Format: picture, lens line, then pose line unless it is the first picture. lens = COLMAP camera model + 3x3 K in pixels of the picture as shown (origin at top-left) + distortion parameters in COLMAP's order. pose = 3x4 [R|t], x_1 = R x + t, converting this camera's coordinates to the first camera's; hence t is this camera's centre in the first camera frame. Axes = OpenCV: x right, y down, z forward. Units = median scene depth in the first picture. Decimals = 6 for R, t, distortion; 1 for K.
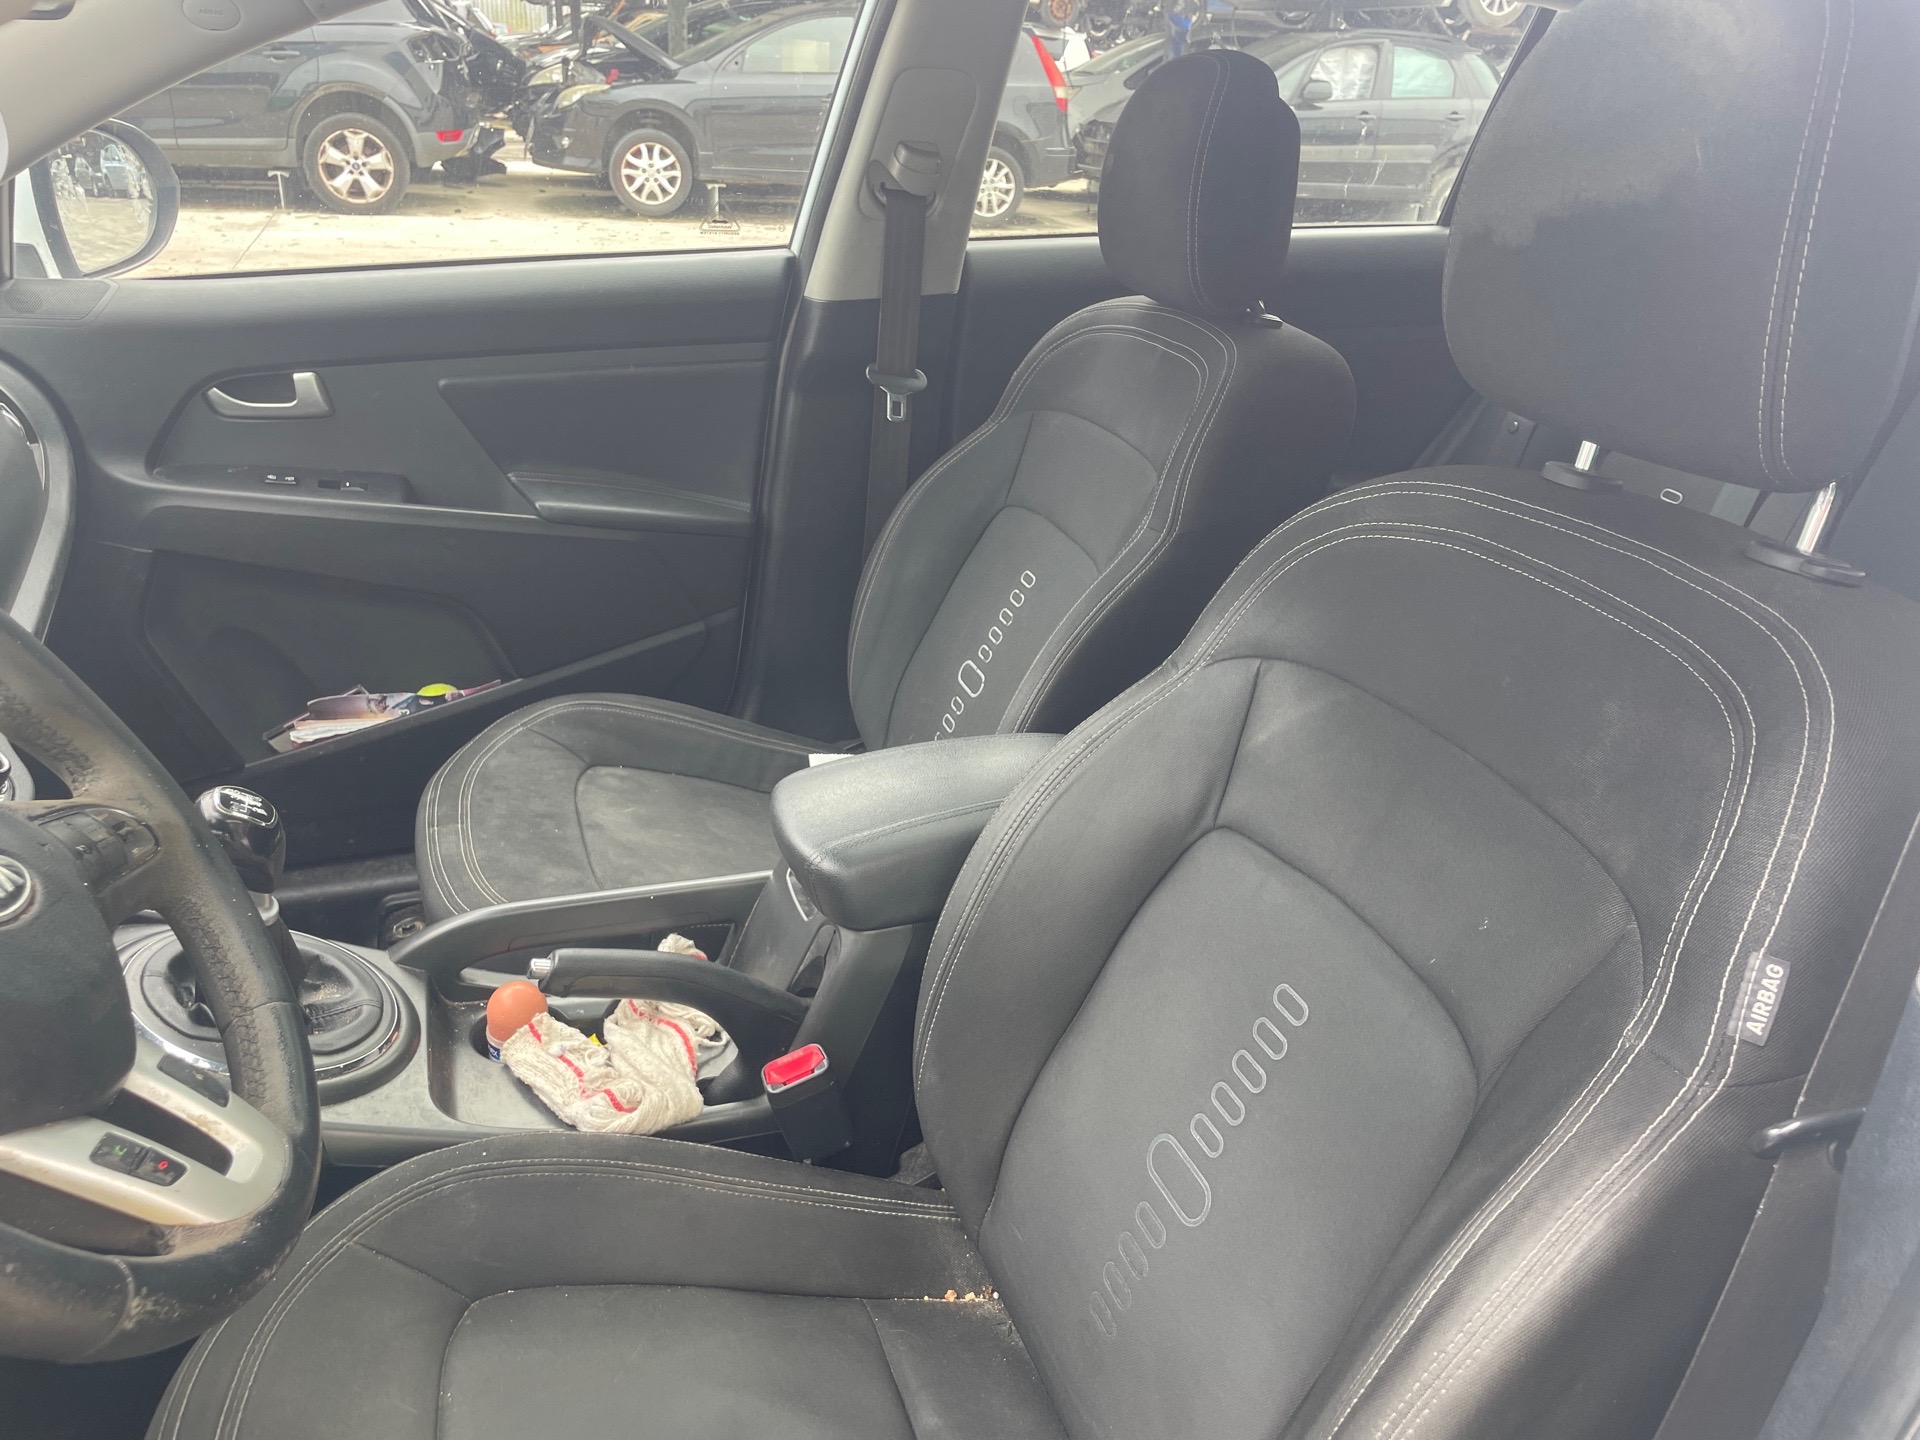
lens RADIAL K [[1452.3, 0, 959.5], [0, 1452.3, 708.3], [0, 0, 1]] dist [0.099048, -0.150403]
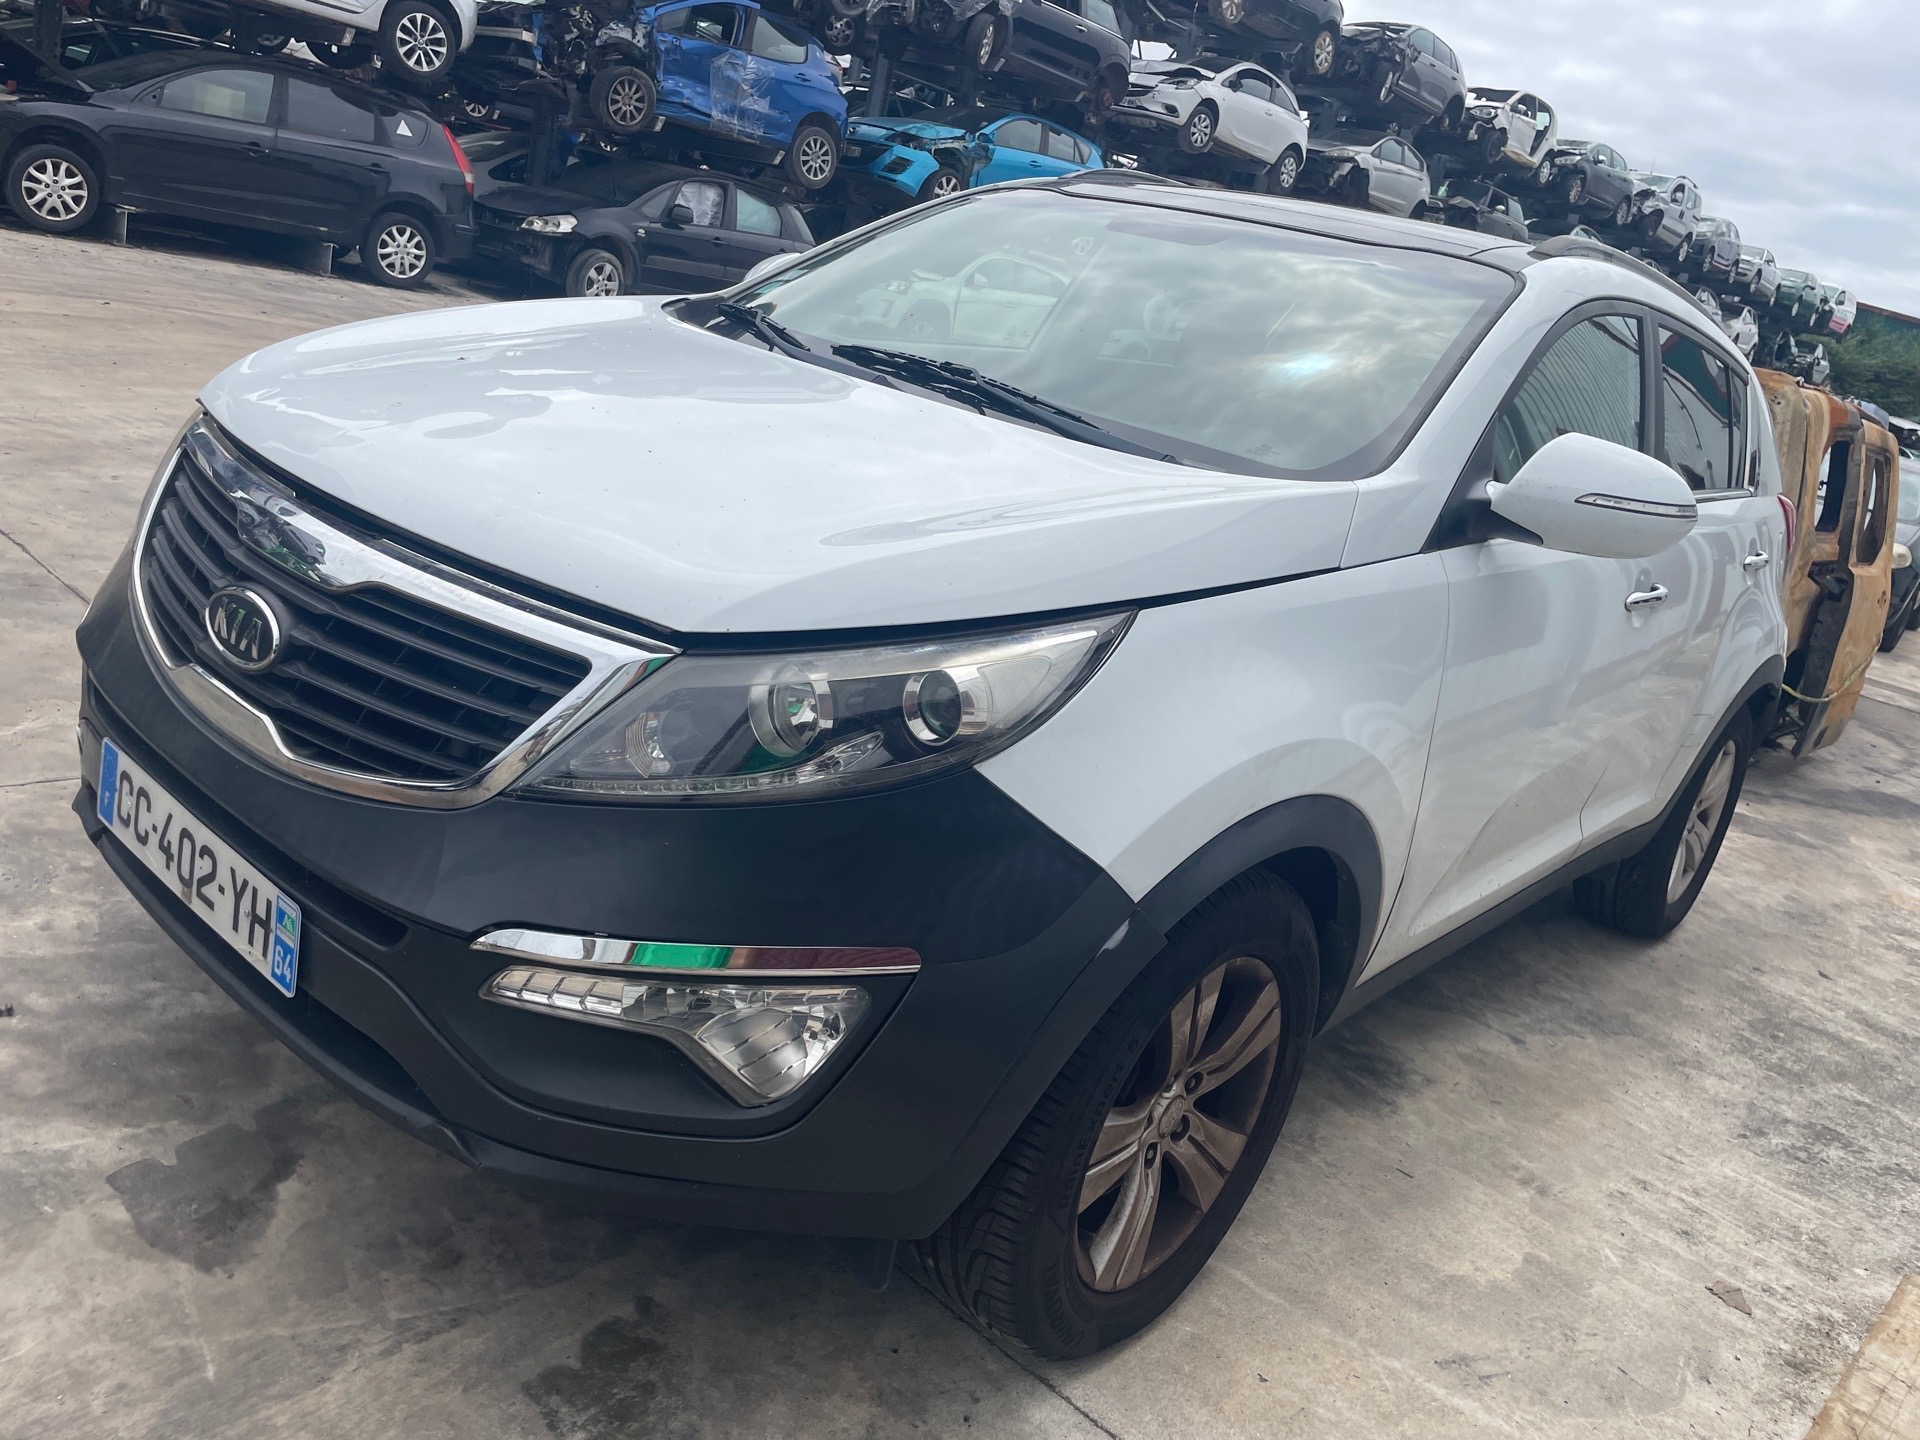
lens RADIAL K [[1453.0, 0, 967.5], [0, 1453.0, 721.1], [0, 0, 1]] dist [0.086650, -0.109966]
pose [[0.854038, -0.019376, 0.519849, -1.543743], [0.045051, 0.998307, -0.036803, 0.379952], [-0.518256, 0.054851, 0.853465, -0.953015]]
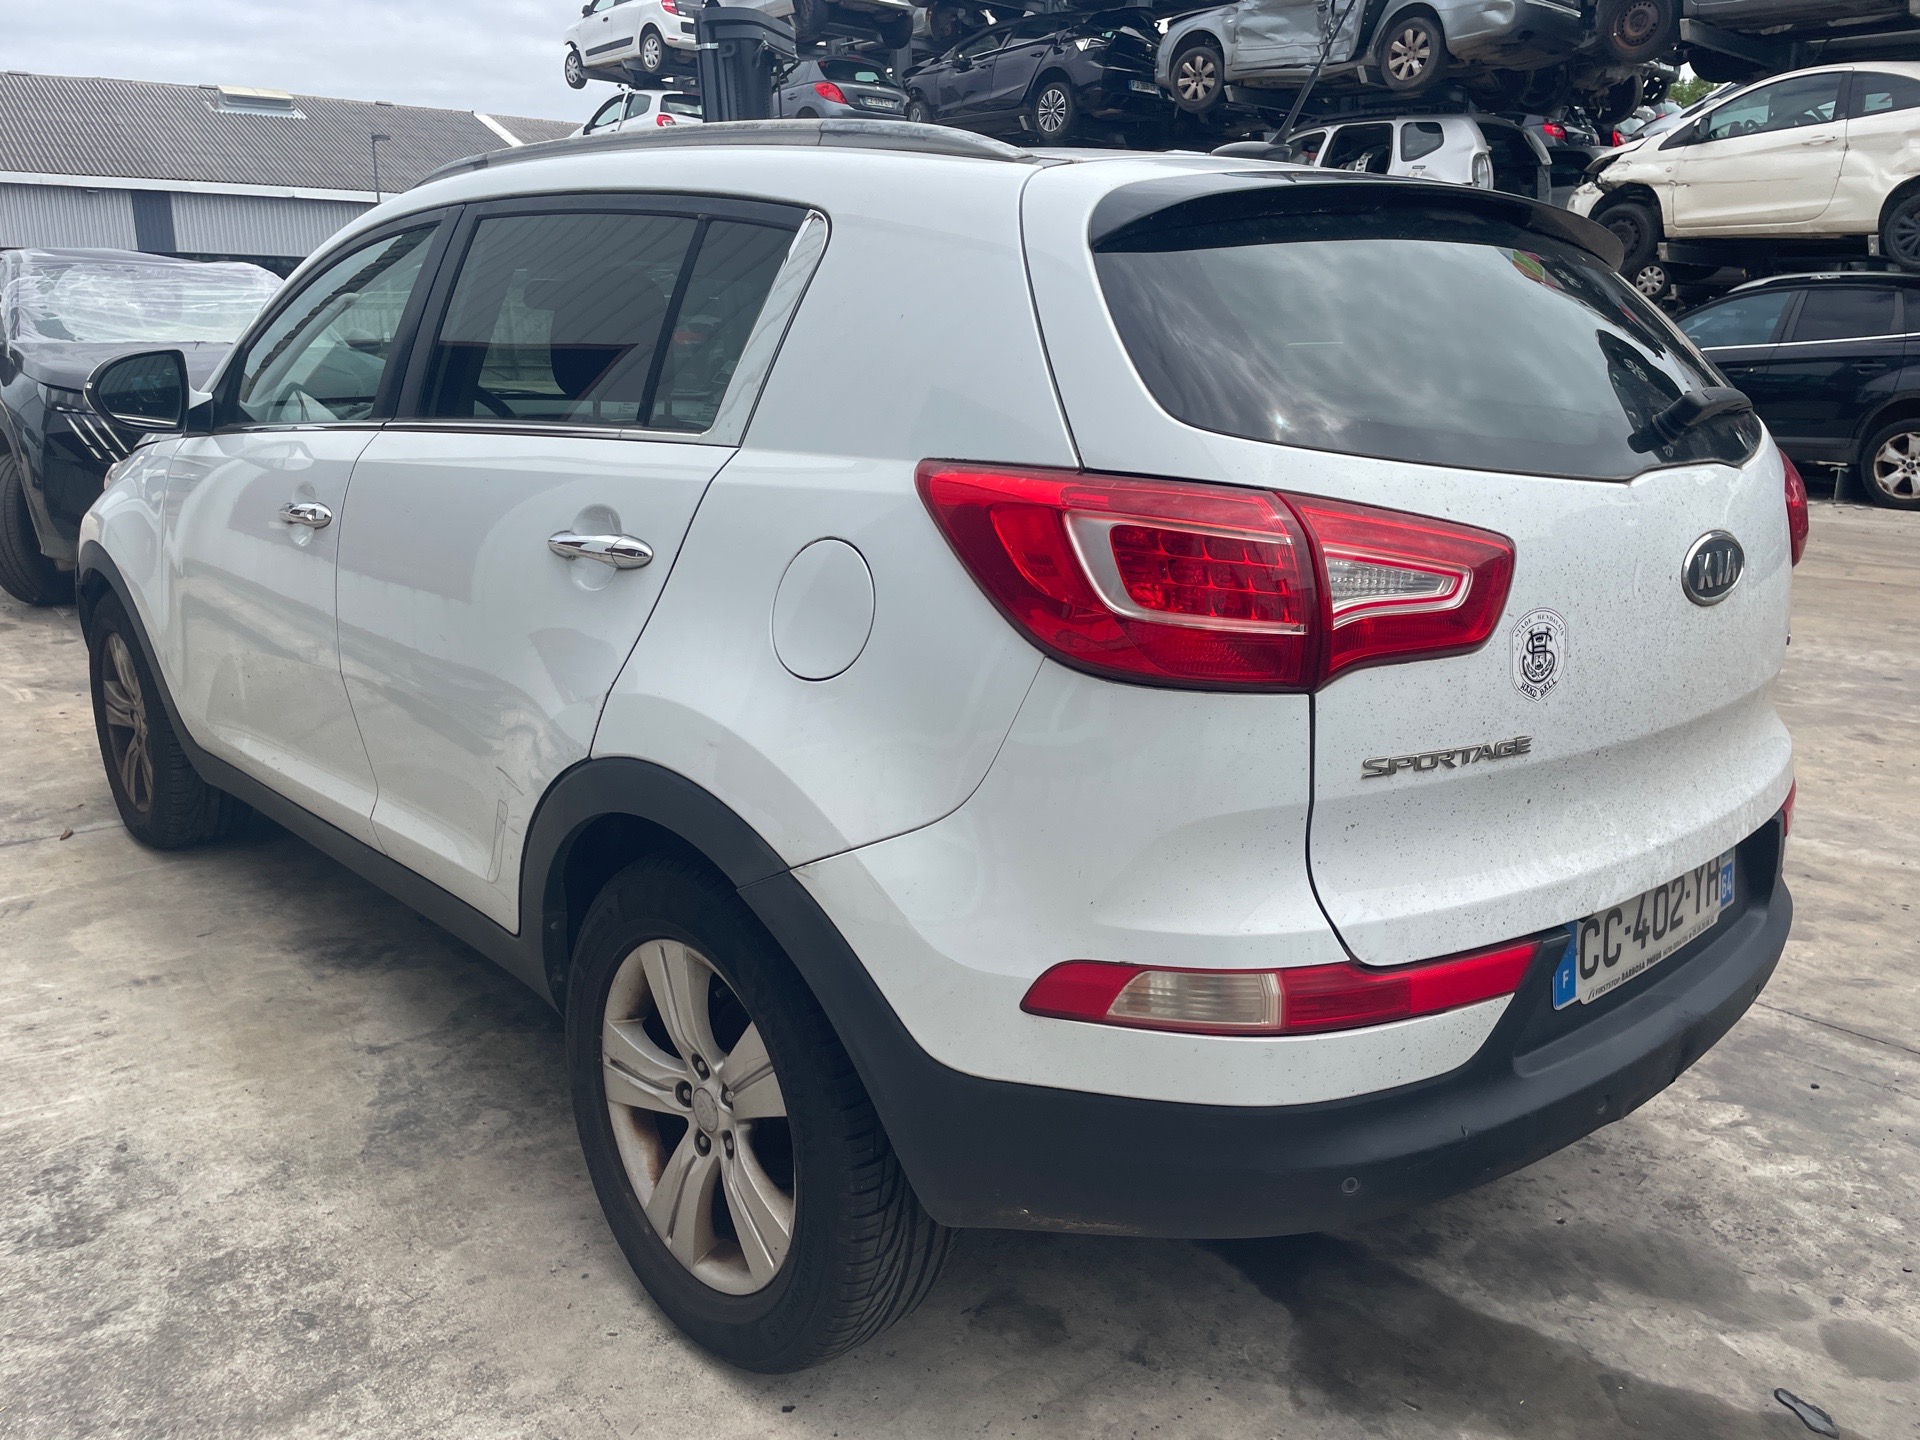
lens RADIAL K [[1448.4, 0, 954.0], [0, 1448.4, 736.8], [0, 0, 1]] dist [0.084272, -0.109494]
pose [[0.391178, 0.201445, -0.897998, 2.149838], [-0.366339, 0.929198, 0.048863, 0.067661], [0.844261, 0.309857, 0.437278, 0.171871]]
